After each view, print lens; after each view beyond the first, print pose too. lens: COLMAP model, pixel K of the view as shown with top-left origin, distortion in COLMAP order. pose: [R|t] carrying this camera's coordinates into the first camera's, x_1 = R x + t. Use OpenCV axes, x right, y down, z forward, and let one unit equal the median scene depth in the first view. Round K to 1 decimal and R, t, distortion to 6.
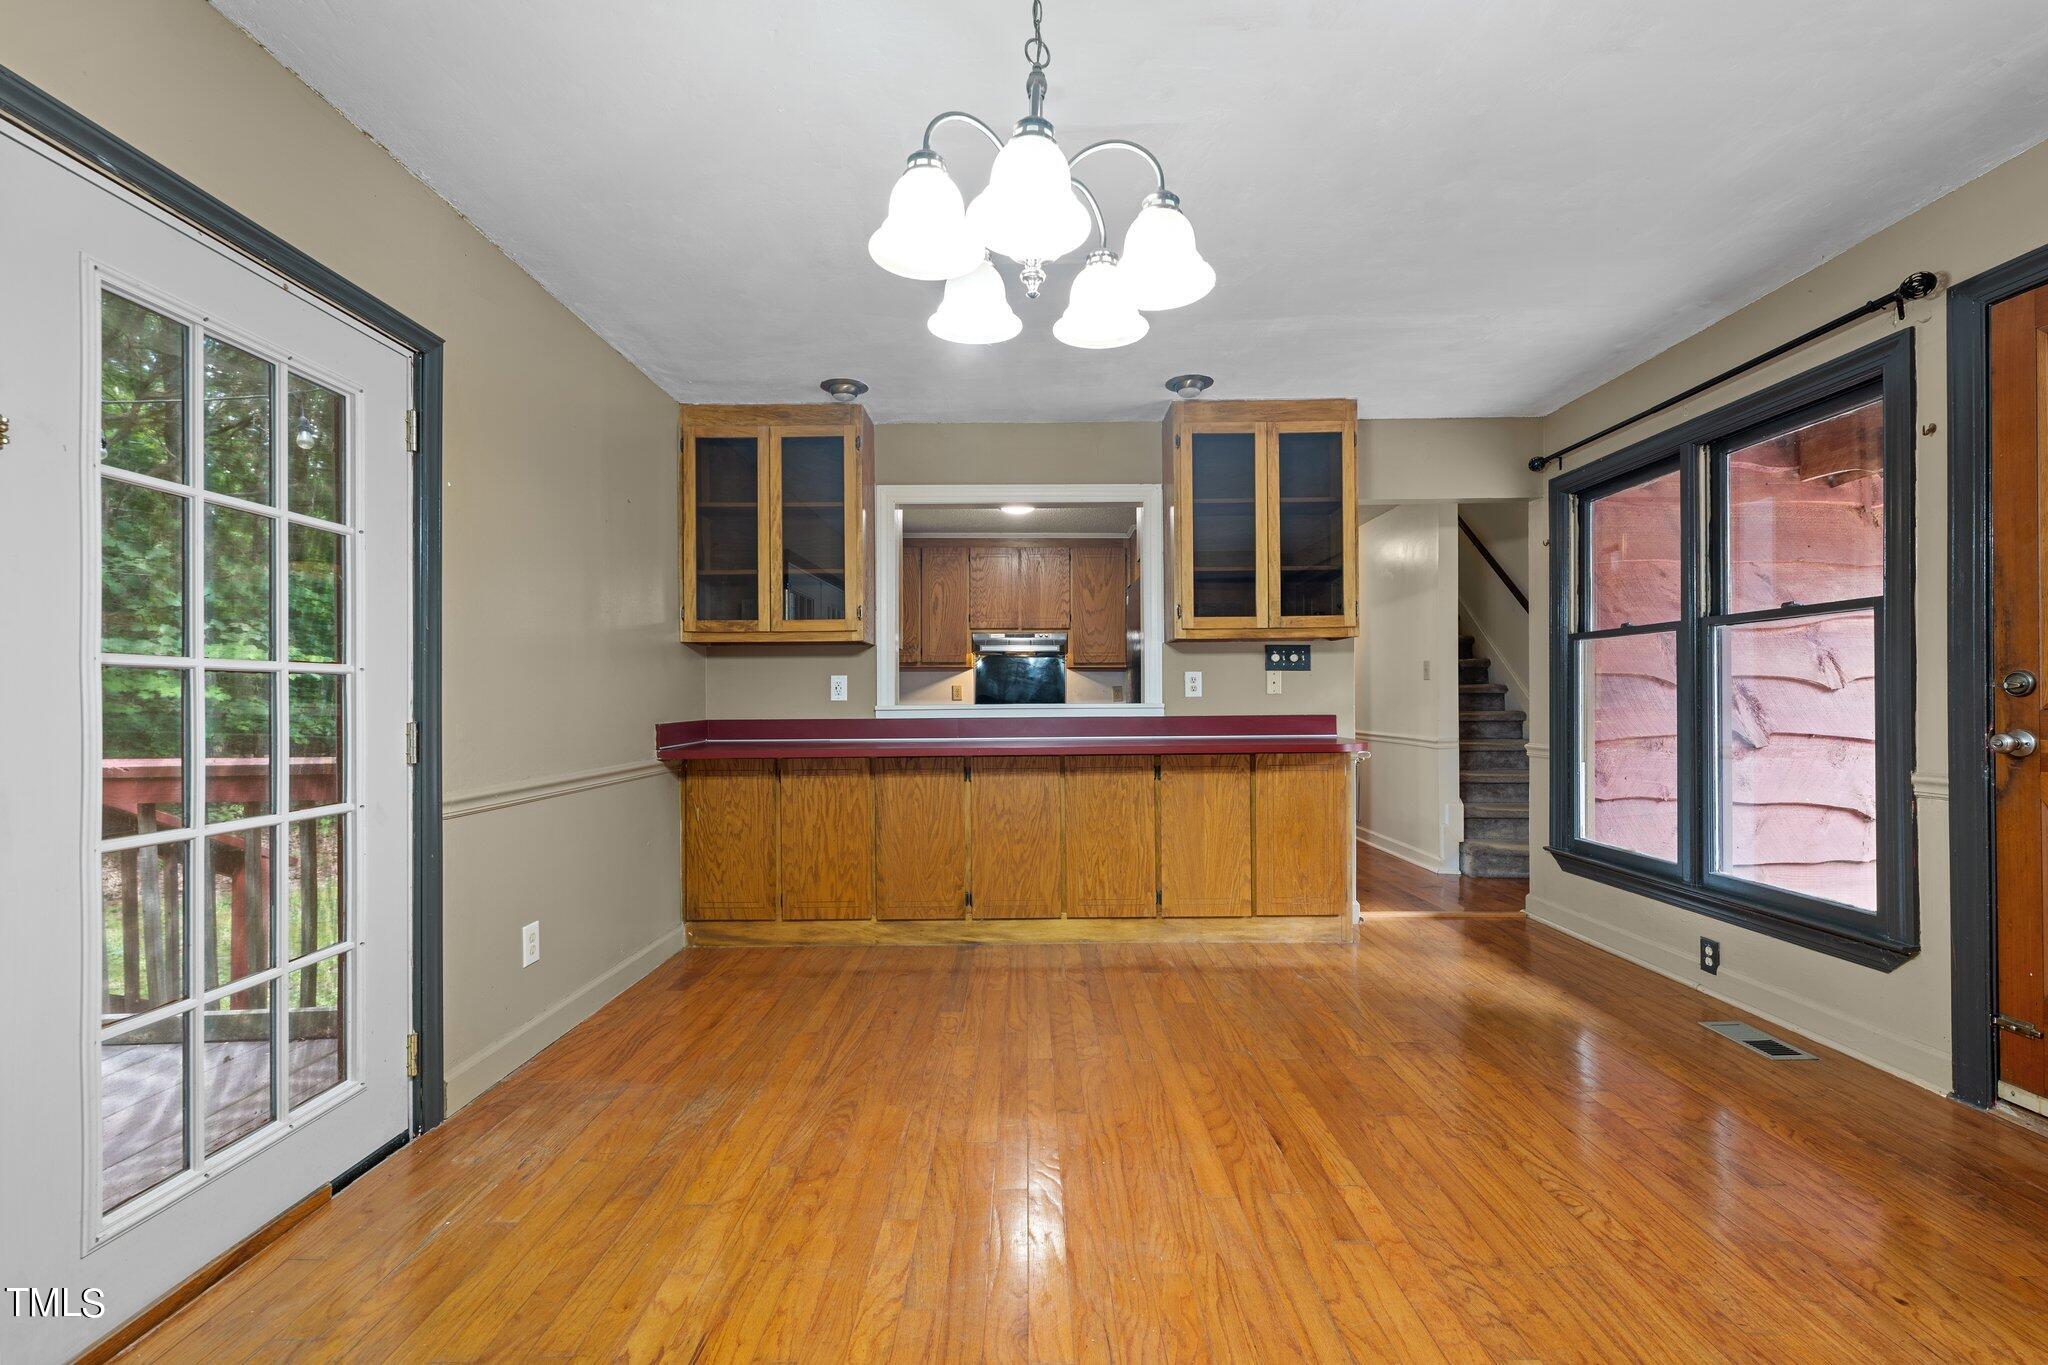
lens RADIAL K [[847.0, 0, 1022.6], [0, 847.0, 701.6], [0, 0, 1]] dist [0.001785, -0.000535]
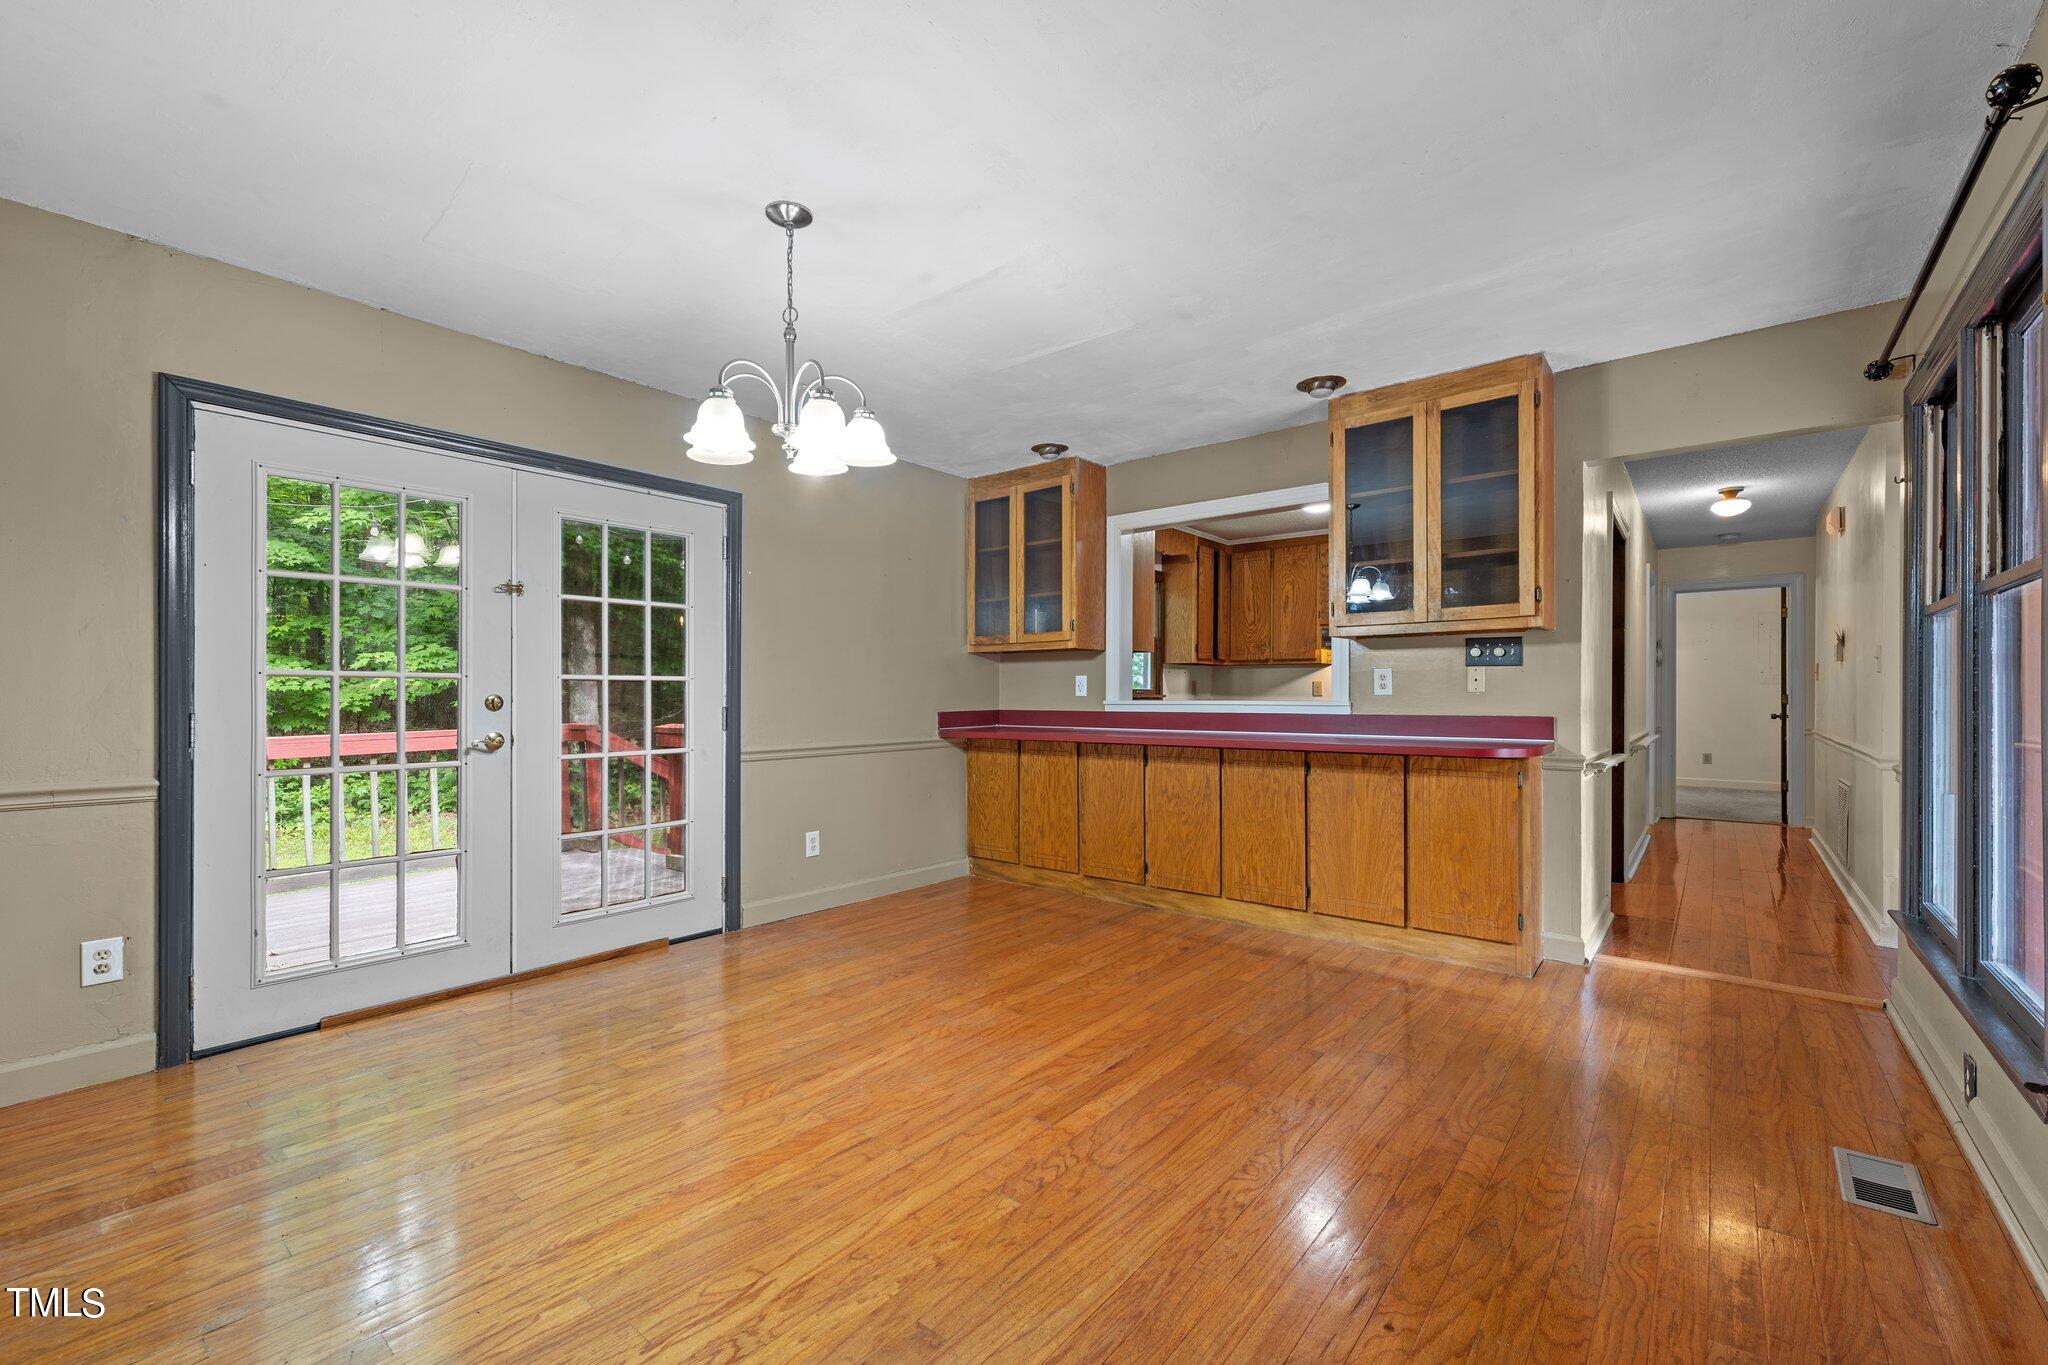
lens RADIAL K [[847.0, 0, 1022.2], [0, 847.0, 697.5], [0, 0, 1]] dist [0.001785, -0.000535]
pose [[0.773553, 0.008536, -0.633674, 0.538797], [-0.006448, 0.999964, 0.005599, -0.005745], [0.633699, -0.000245, 0.773580, -0.005164]]
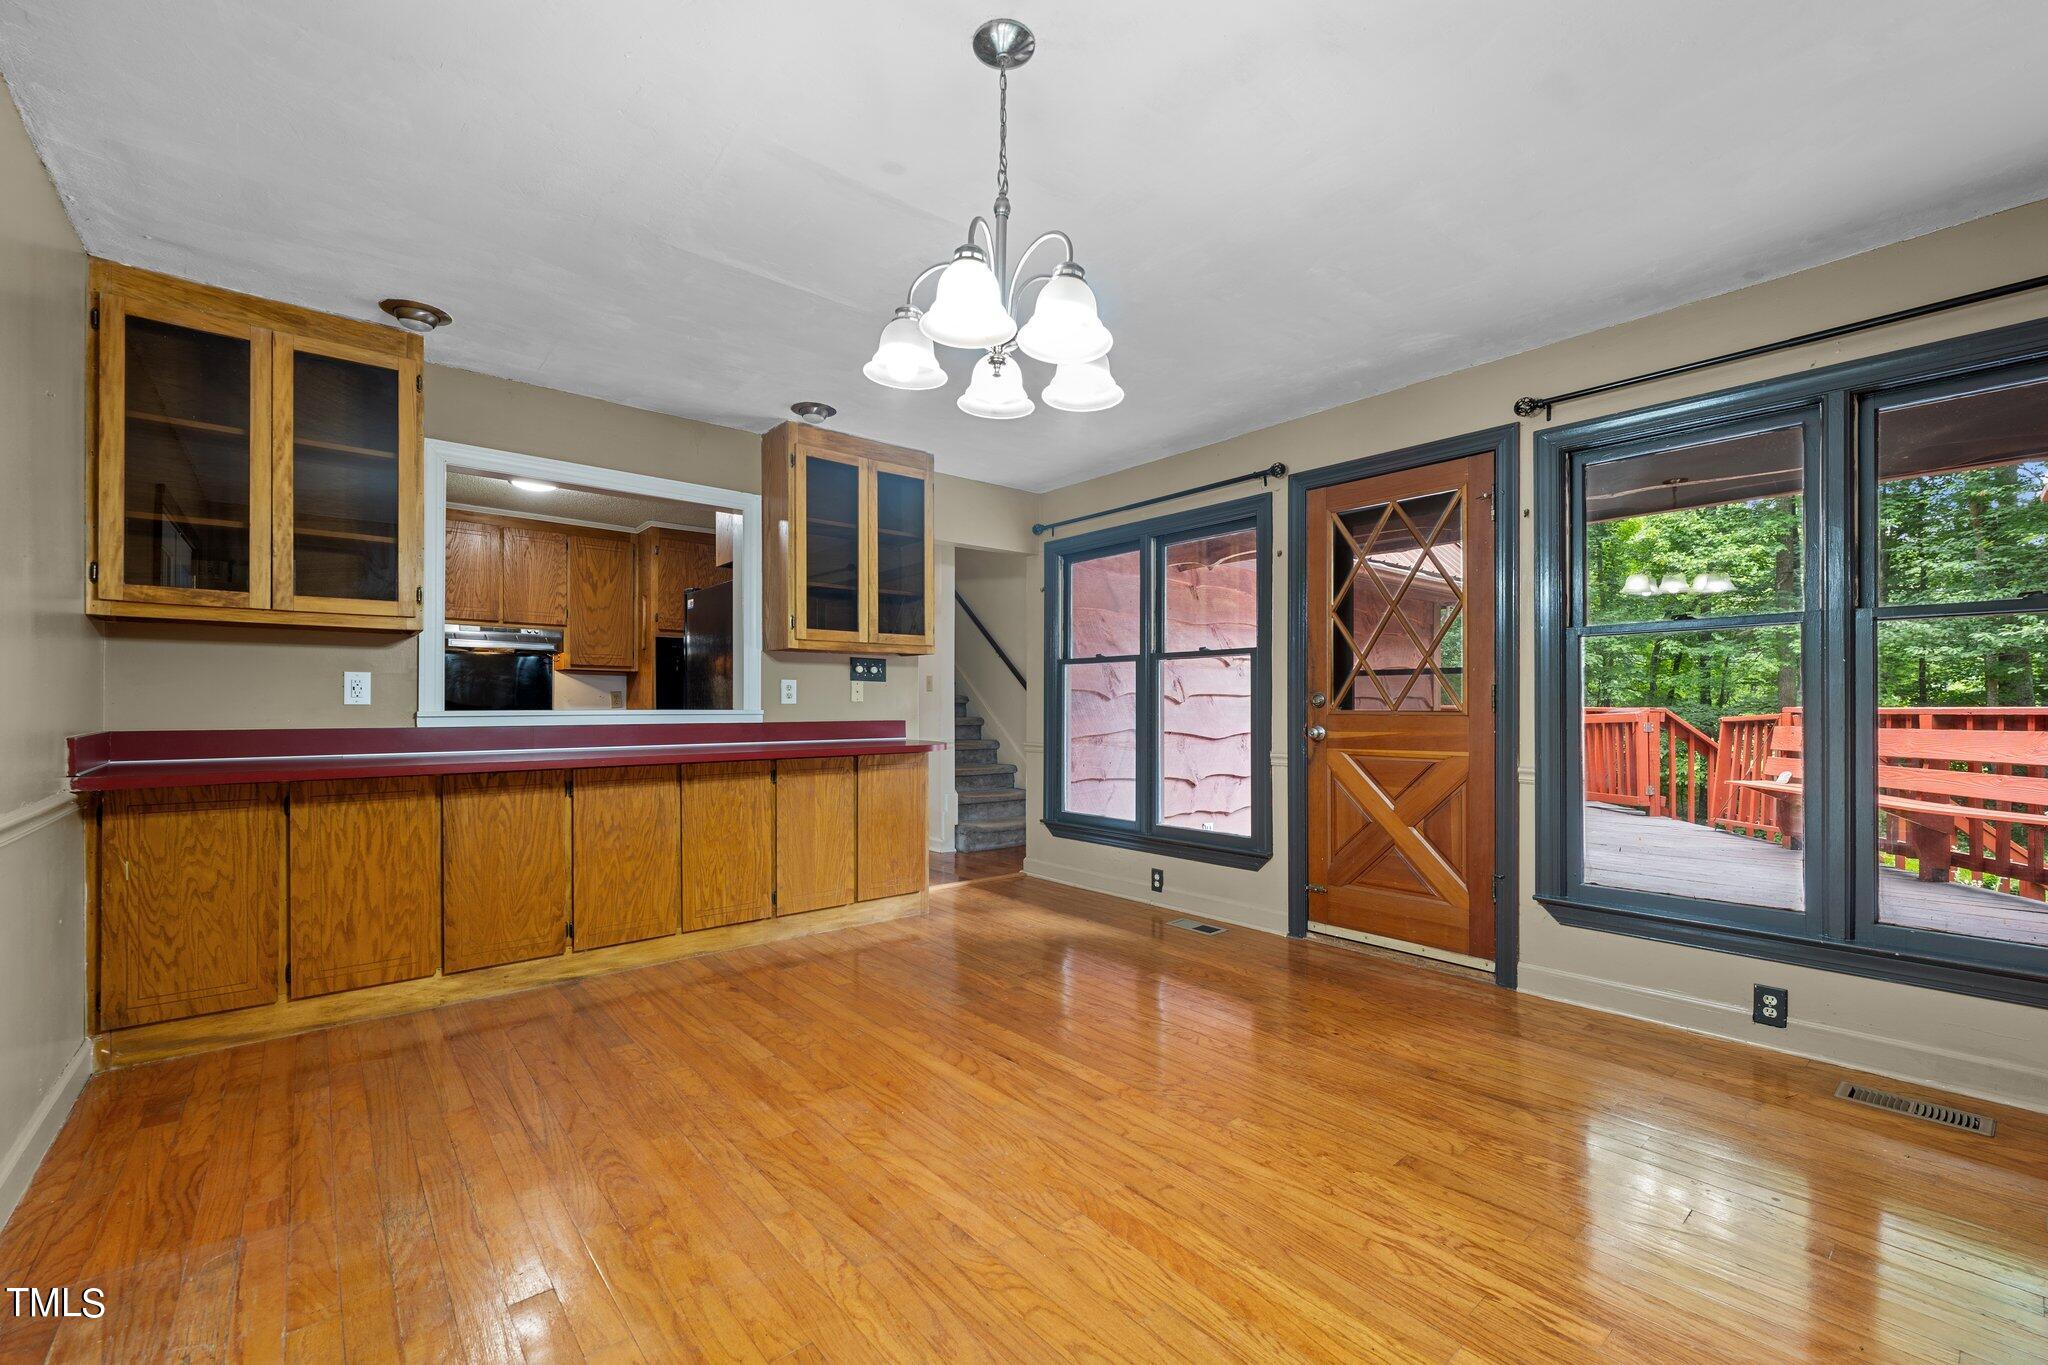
lens RADIAL K [[847.0, 0, 1028.1], [0, 847.0, 707.4], [0, 0, 1]] dist [0.001785, -0.000535]
pose [[0.756716, 0.006013, 0.653717, -0.281929], [-0.004788, 0.999982, -0.003655, 0.001503], [-0.653727, -0.000365, 0.756731, 0.015523]]
